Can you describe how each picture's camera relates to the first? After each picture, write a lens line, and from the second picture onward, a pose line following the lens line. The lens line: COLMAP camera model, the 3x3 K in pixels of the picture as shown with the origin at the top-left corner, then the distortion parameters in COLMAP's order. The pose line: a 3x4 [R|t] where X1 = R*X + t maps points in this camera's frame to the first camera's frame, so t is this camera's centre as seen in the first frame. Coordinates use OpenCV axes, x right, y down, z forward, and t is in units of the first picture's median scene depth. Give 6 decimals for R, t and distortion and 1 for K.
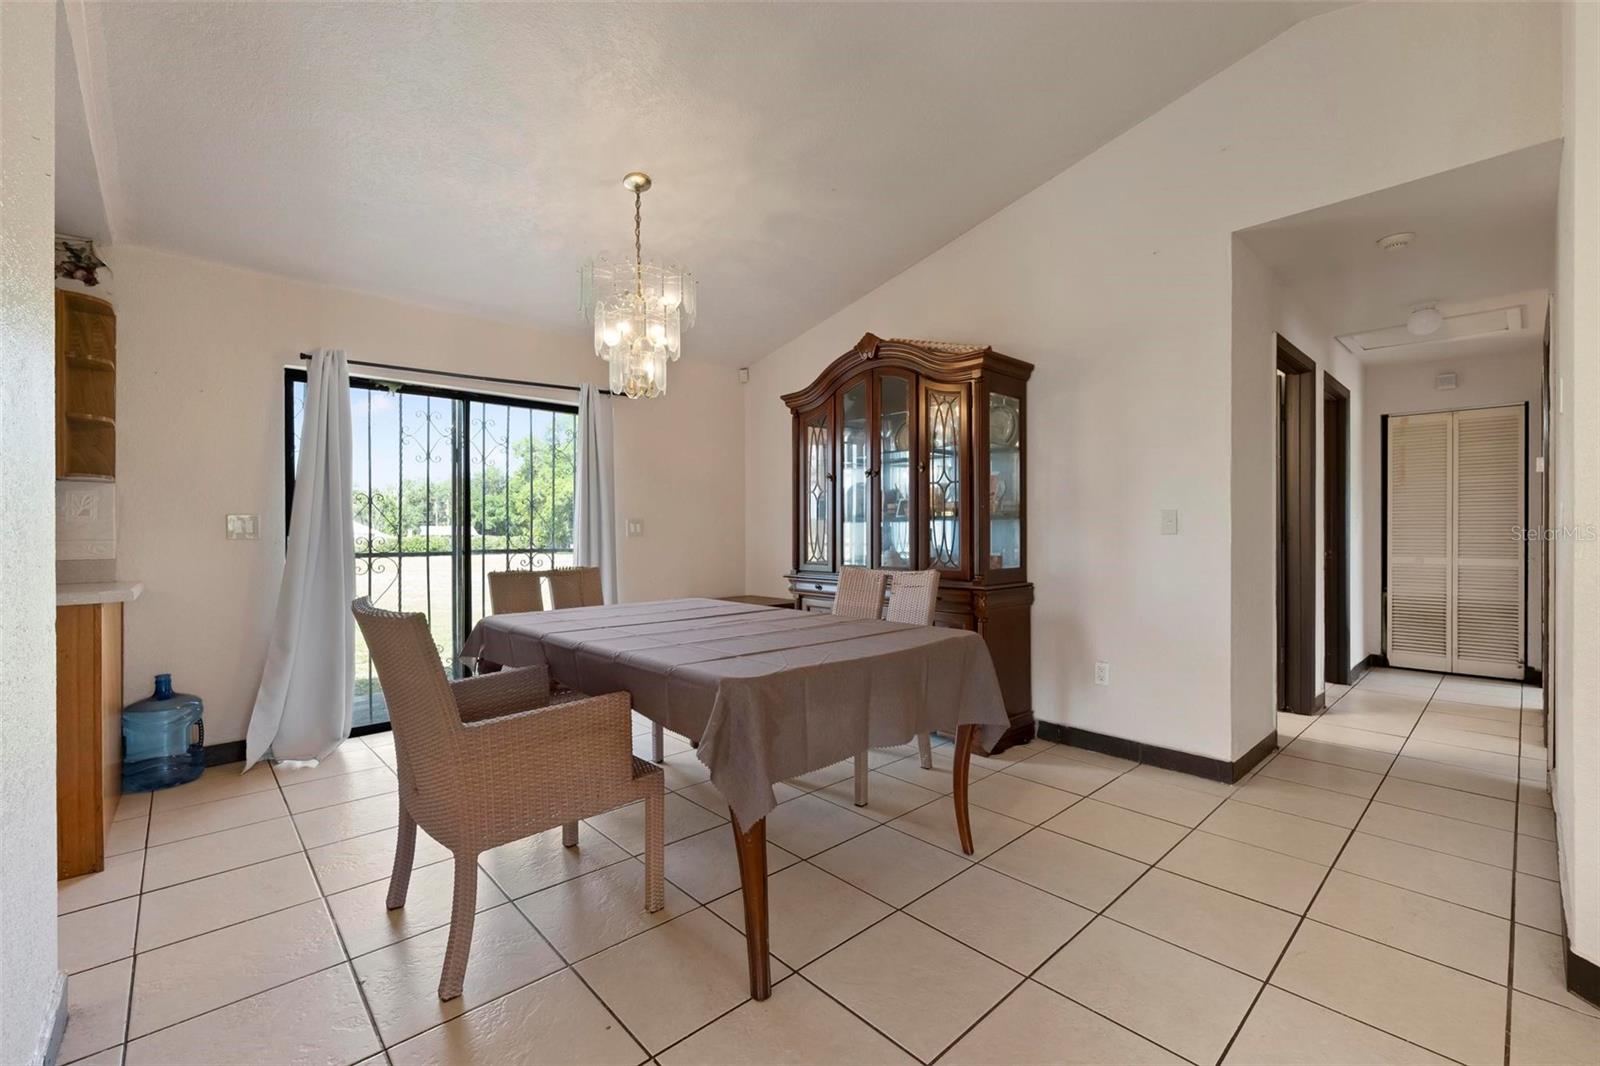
lens RADIAL K [[668.0, 0, 811.6], [0, 668.0, 531.7], [0, 0, 1]] dist [-0.004253, -0.000938]
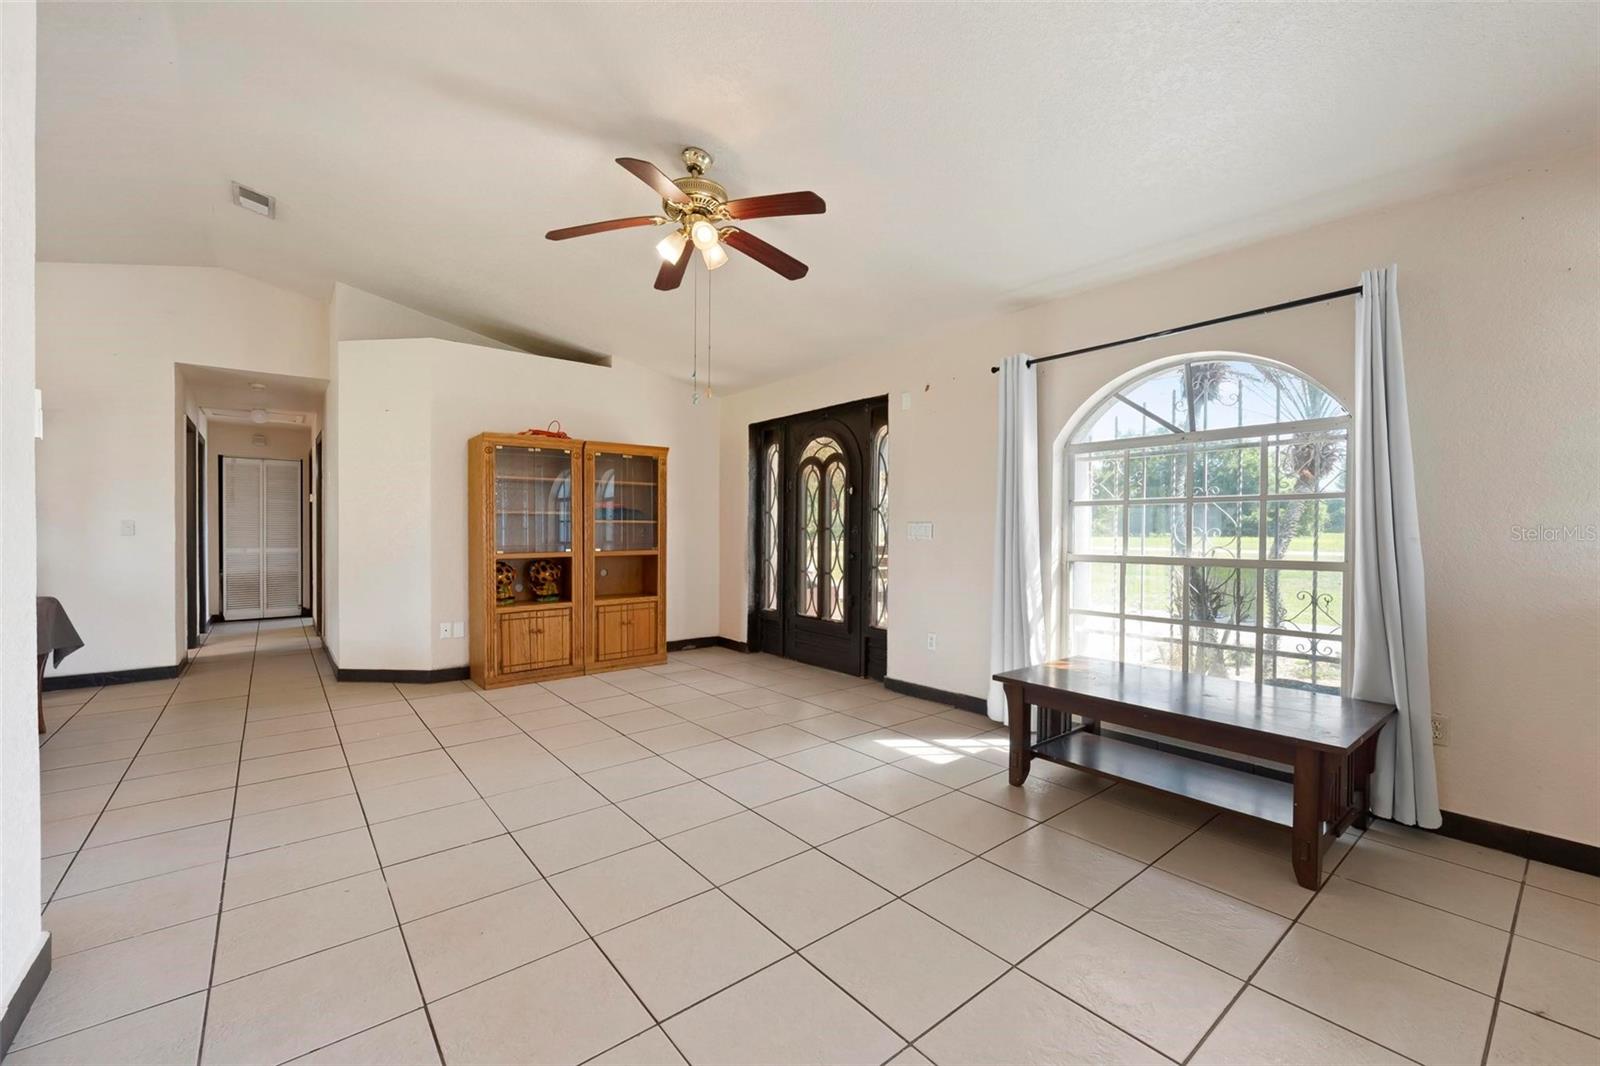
lens RADIAL K [[668.0, 0, 809.2], [0, 668.0, 540.4], [0, 0, 1]] dist [-0.004253, -0.000938]
pose [[0.064965, -0.015388, 0.997769, -0.806995], [-0.000251, 0.999881, 0.015437, -0.008125], [-0.997888, -0.001253, 0.064953, -0.620761]]
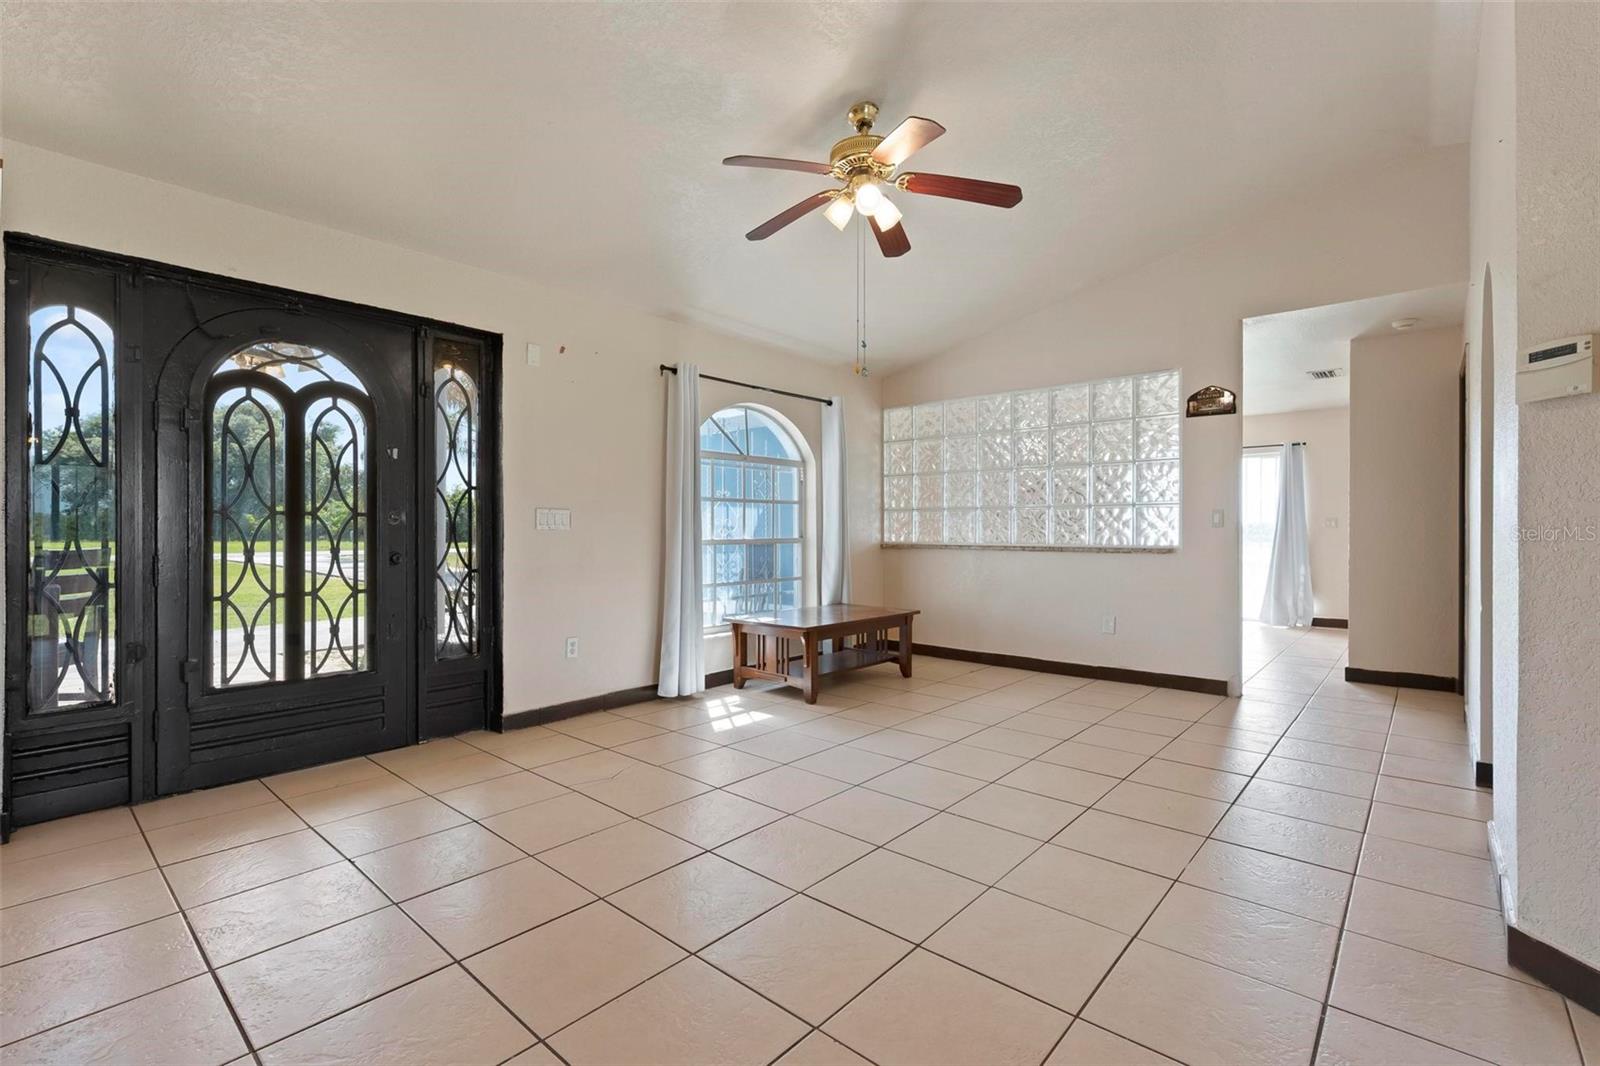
lens RADIAL K [[726.7, 0, 799.9], [0, 726.7, 553.2], [0, 0, 1]] dist [0.013559, -0.001008]
pose [[-0.995442, 0.003764, -0.095298, 0.181377], [0.000228, 0.999312, 0.037090, 0.004334], [0.095372, 0.036899, -0.994758, 0.415245]]
